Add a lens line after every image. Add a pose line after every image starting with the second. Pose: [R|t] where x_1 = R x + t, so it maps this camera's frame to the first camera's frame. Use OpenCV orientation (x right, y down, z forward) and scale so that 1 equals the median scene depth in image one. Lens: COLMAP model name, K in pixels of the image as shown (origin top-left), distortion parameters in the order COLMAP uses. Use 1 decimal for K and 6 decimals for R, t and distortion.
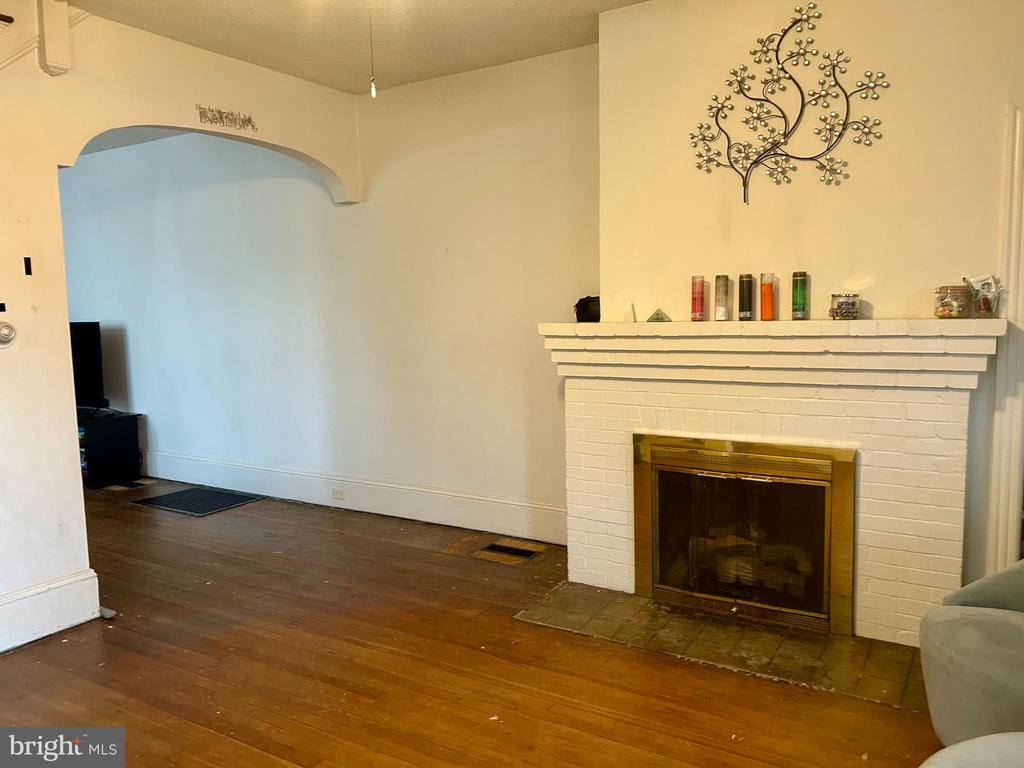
lens RADIAL K [[792.2, 0, 514.8], [0, 792.2, 393.2], [0, 0, 1]] dist [0.113680, -0.089306]
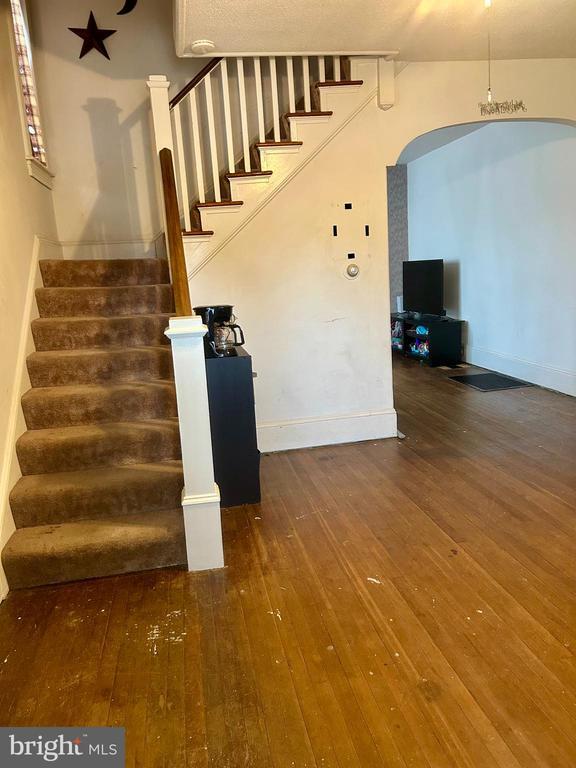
lens RADIAL K [[594.1, 0, 288.0], [0, 594.1, 384.0], [0, 0, 1]] dist [0.113680, -0.089306]
pose [[0.691361, 0.118996, -0.712643, 0.227802], [-0.029825, 0.990204, 0.136409, -0.000679], [0.721893, -0.073053, 0.688137, -0.027159]]
